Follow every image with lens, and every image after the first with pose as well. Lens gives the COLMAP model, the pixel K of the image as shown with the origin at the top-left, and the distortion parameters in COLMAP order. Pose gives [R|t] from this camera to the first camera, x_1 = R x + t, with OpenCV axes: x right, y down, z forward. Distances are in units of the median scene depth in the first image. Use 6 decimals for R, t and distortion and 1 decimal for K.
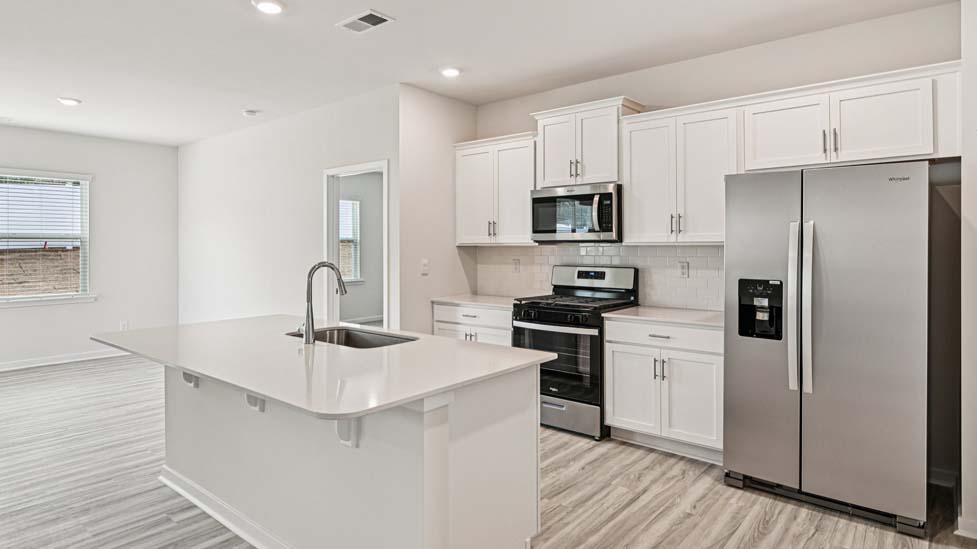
lens RADIAL K [[543.6, 0, 488.6], [0, 543.6, 245.7], [0, 0, 1]] dist [-0.002435, -0.000791]
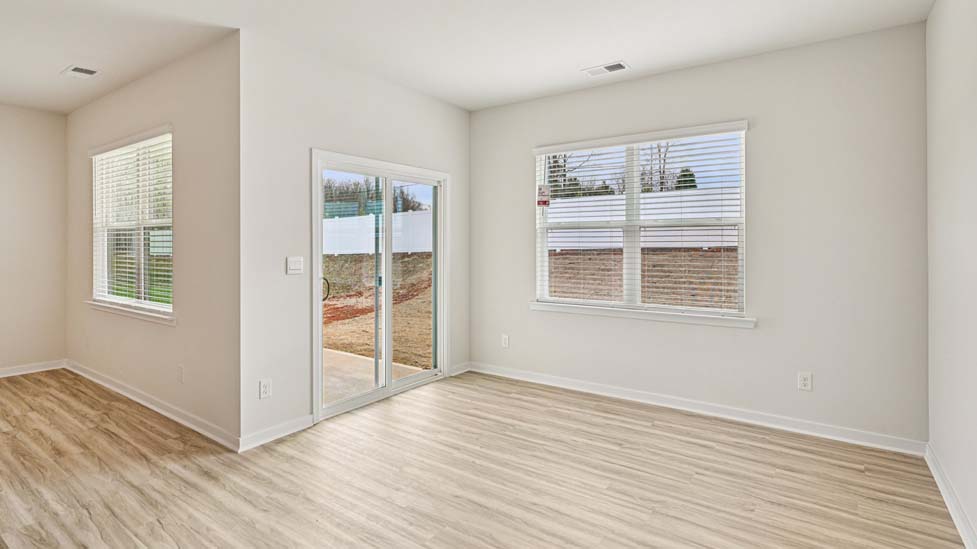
lens RADIAL K [[484.2, 0, 489.6], [0, 484.2, 241.9], [0, 0, 1]] dist [0.001734, 0.000645]
pose [[0.069071, 0.002435, -0.997609, -0.335323], [0.002474, 0.999994, 0.002612, 0.007361], [0.997609, -0.002648, 0.069065, 1.060759]]
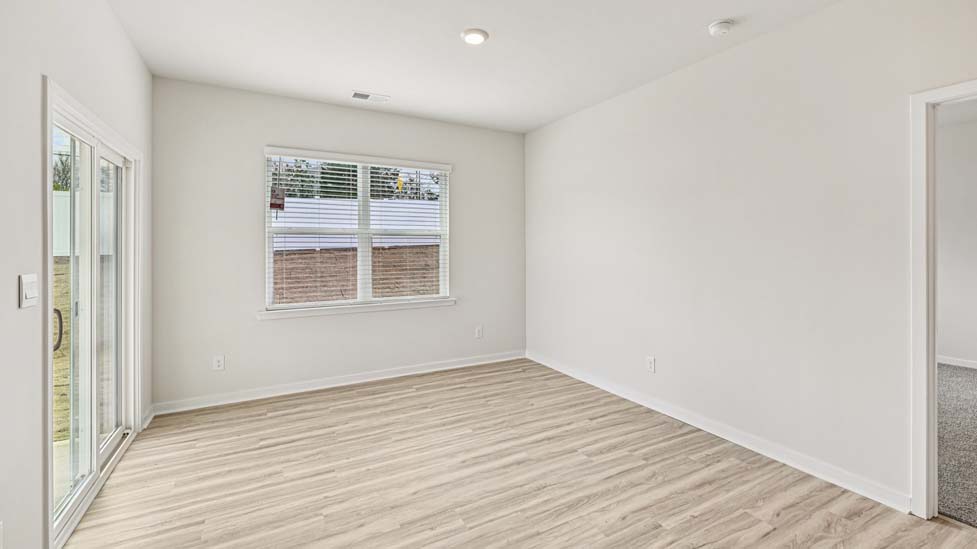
lens RADIAL K [[419.3, 0, 490.7], [0, 419.3, 248.7], [0, 0, 1]] dist [-0.002032, -0.000091]
pose [[0.930920, 0.004067, -0.365201, -0.656009], [-0.001999, 0.999980, 0.006041, 0.007665], [0.365218, -0.004893, 0.930909, 0.590782]]
